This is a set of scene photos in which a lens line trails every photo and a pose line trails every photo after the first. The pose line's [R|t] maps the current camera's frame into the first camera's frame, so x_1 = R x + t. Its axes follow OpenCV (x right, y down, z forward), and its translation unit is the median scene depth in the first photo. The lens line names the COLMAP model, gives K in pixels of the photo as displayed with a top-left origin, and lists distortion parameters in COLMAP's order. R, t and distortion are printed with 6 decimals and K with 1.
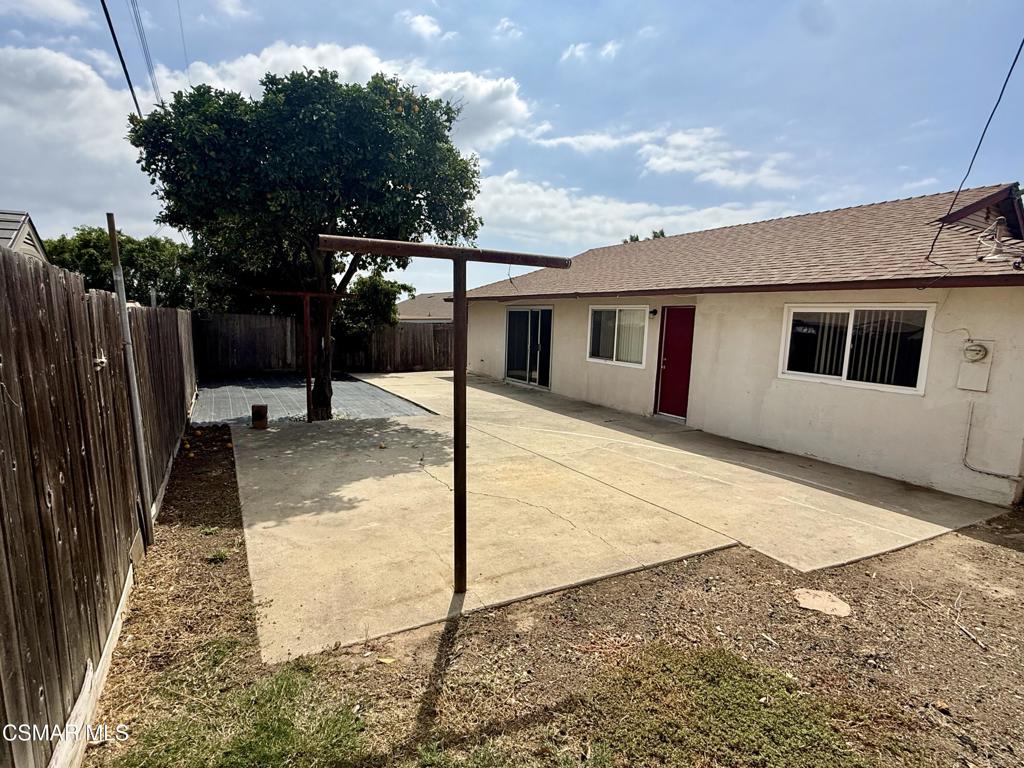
lens RADIAL K [[516.0, 0, 512.1], [0, 516.0, 383.4], [0, 0, 1]] dist [-0.003492, 0.004084]
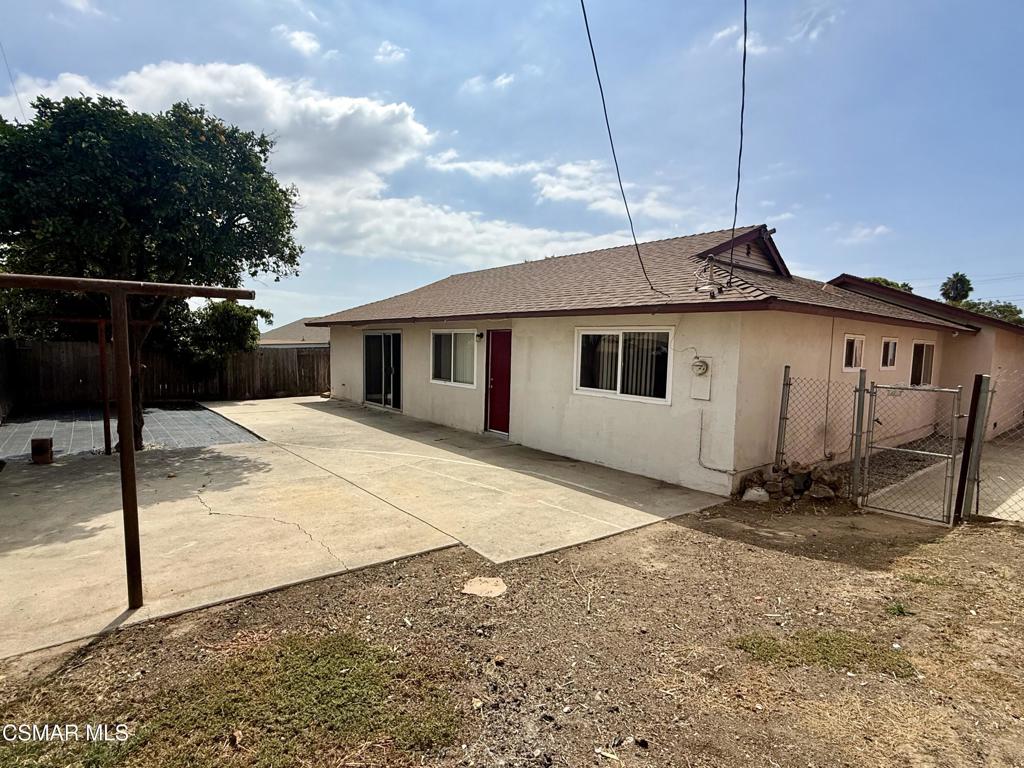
lens RADIAL K [[516.0, 0, 513.8], [0, 516.0, 387.8], [0, 0, 1]] dist [-0.003492, 0.004084]
pose [[0.986623, -0.028646, 0.160484, 0.208718], [0.033817, 0.998990, -0.029578, 0.004971], [-0.159474, 0.034609, 0.986595, -0.073644]]
